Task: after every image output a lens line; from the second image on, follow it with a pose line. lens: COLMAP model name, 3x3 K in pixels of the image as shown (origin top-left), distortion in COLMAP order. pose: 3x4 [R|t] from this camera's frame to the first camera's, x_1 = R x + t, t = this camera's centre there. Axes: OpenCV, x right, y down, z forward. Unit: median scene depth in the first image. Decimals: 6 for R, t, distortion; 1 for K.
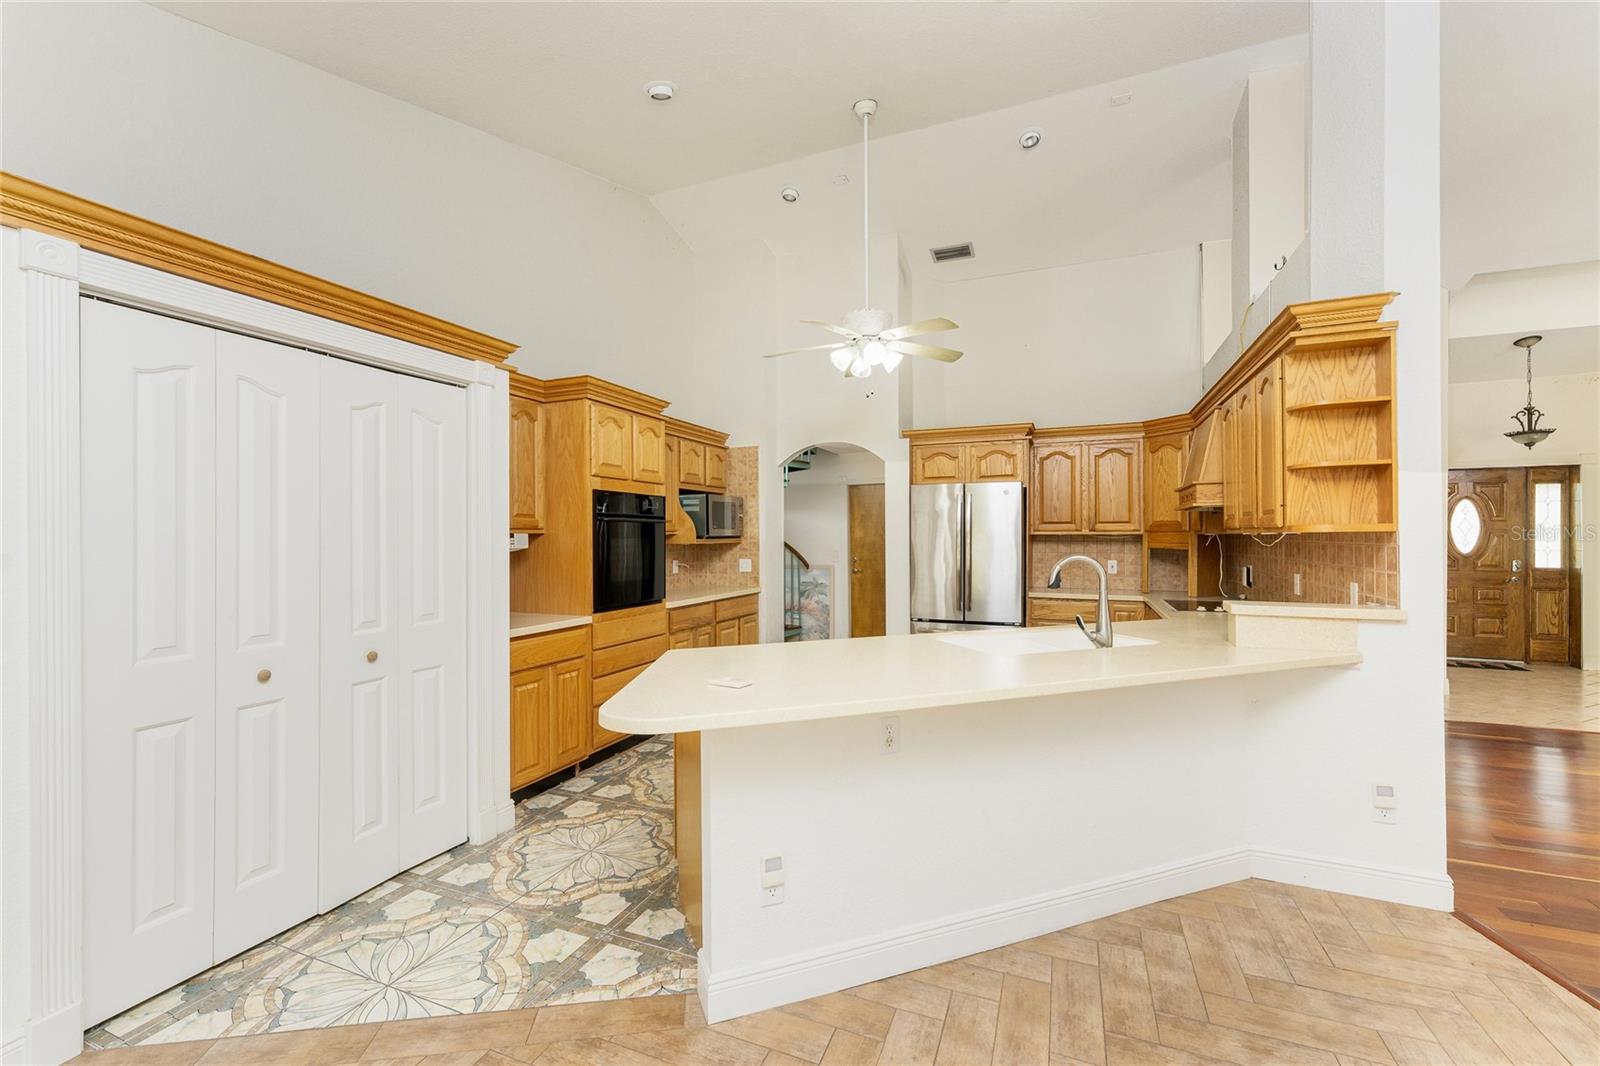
lens RADIAL K [[634.8, 0, 810.8], [0, 634.8, 533.6], [0, 0, 1]] dist [-0.008217, 0.000089]
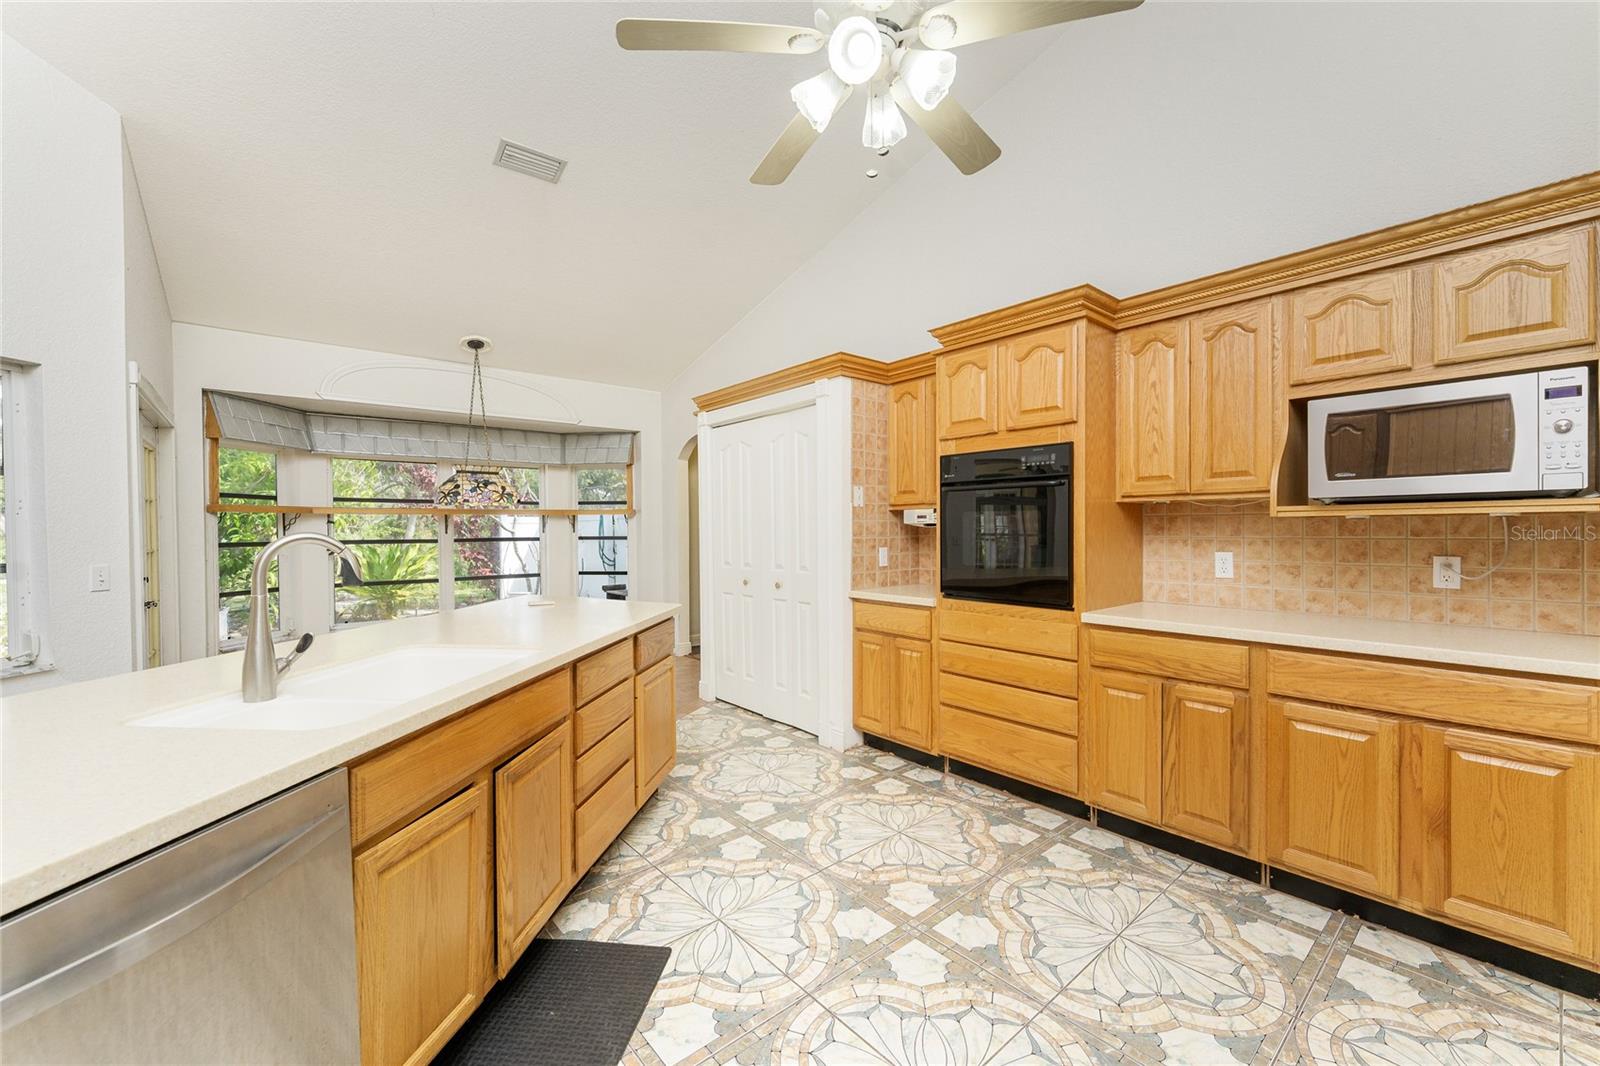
lens RADIAL K [[634.8, 0, 803.8], [0, 634.8, 539.3], [0, 0, 1]] dist [-0.008217, 0.000089]
pose [[-0.457651, 0.019062, -0.888928, 0.536407], [0.009167, 0.999818, 0.016720, 0.029317], [0.889085, -0.000496, -0.457742, 1.257030]]
